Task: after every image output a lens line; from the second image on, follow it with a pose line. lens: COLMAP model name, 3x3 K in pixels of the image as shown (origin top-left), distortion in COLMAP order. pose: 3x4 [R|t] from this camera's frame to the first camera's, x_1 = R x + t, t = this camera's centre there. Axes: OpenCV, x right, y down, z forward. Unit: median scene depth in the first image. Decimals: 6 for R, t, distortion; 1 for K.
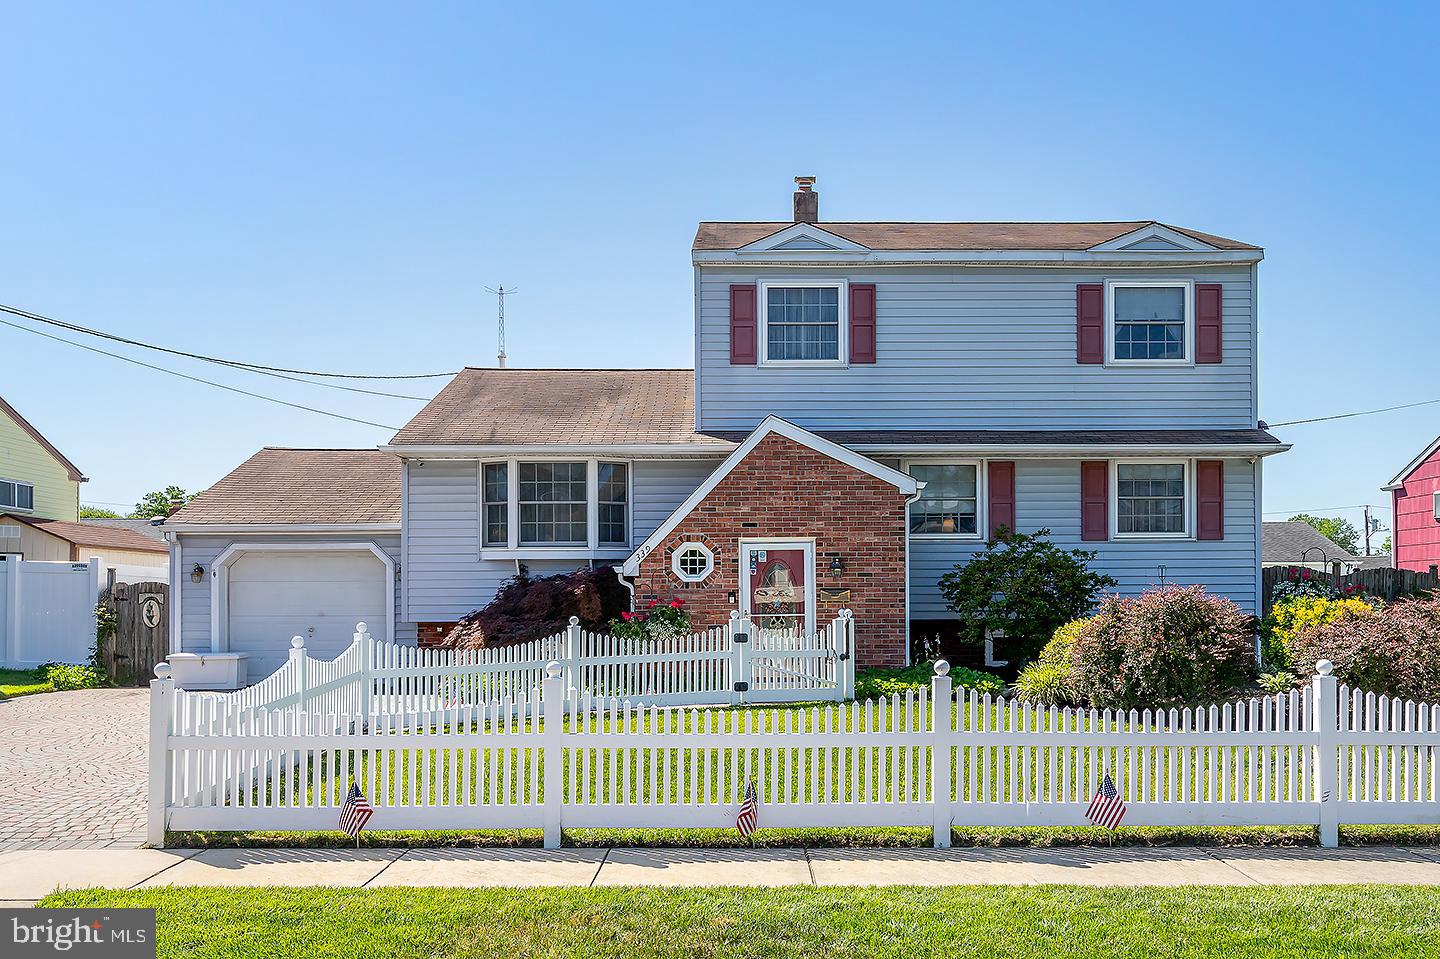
lens RADIAL K [[1180.1, 0, 720.0], [0, 1180.1, 479.5], [0, 0, 1]] dist [0.000454, 0.000238]
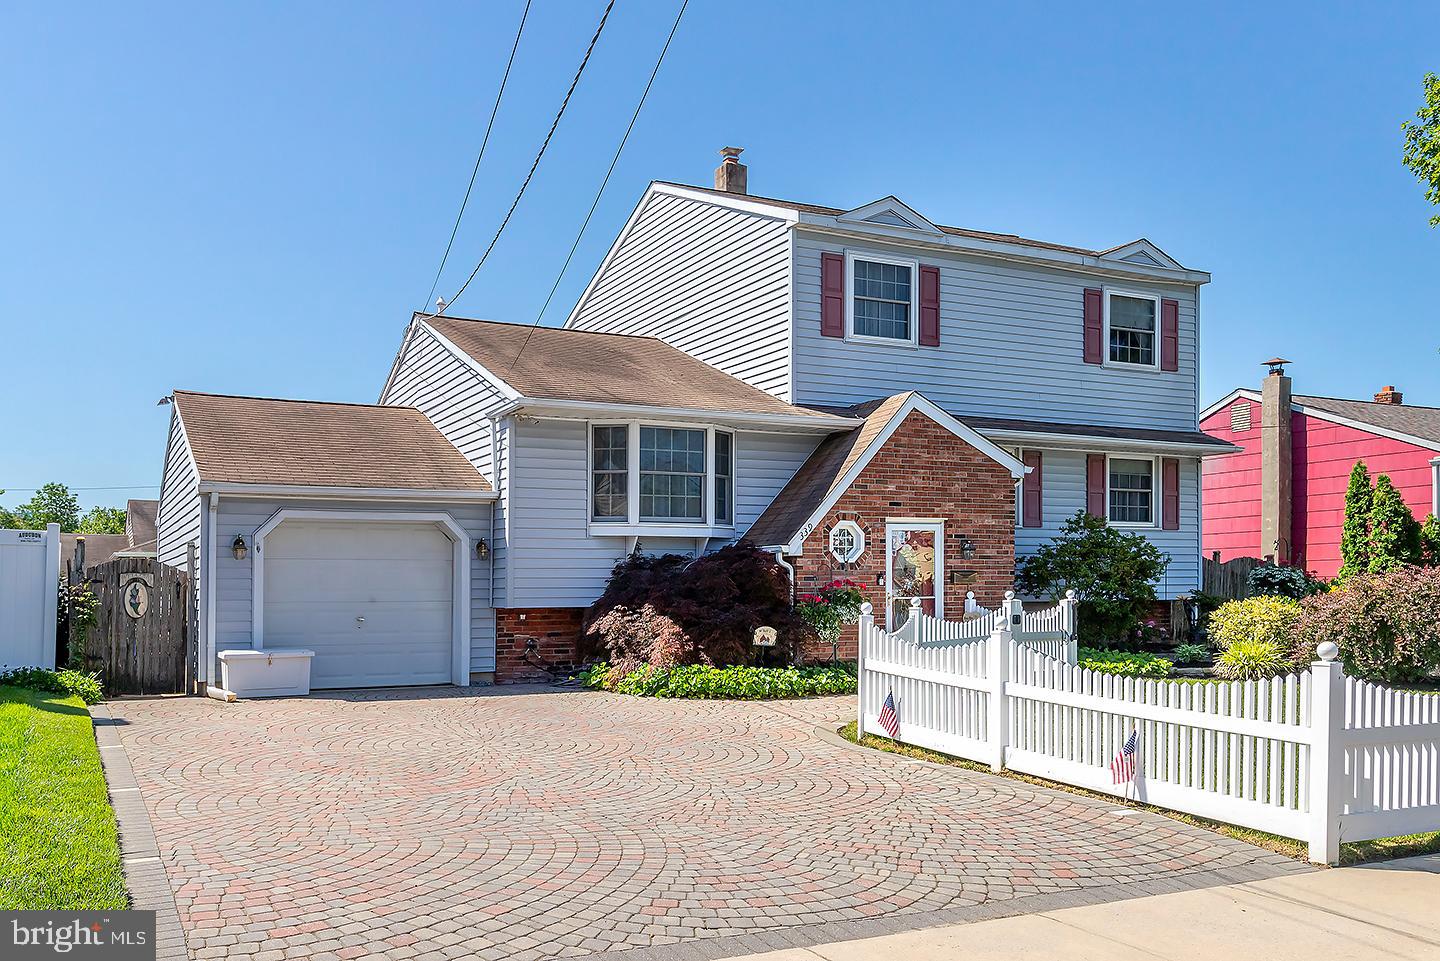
lens RADIAL K [[1180.1, 0, 720.0], [0, 1180.1, 480.5], [0, 0, 1]] dist [0.000454, 0.000238]
pose [[0.917866, 0.035307, 0.395318, -0.456716], [-0.038936, 0.999241, 0.001157, 0.022148], [-0.394977, -0.016454, 0.918544, 0.161268]]
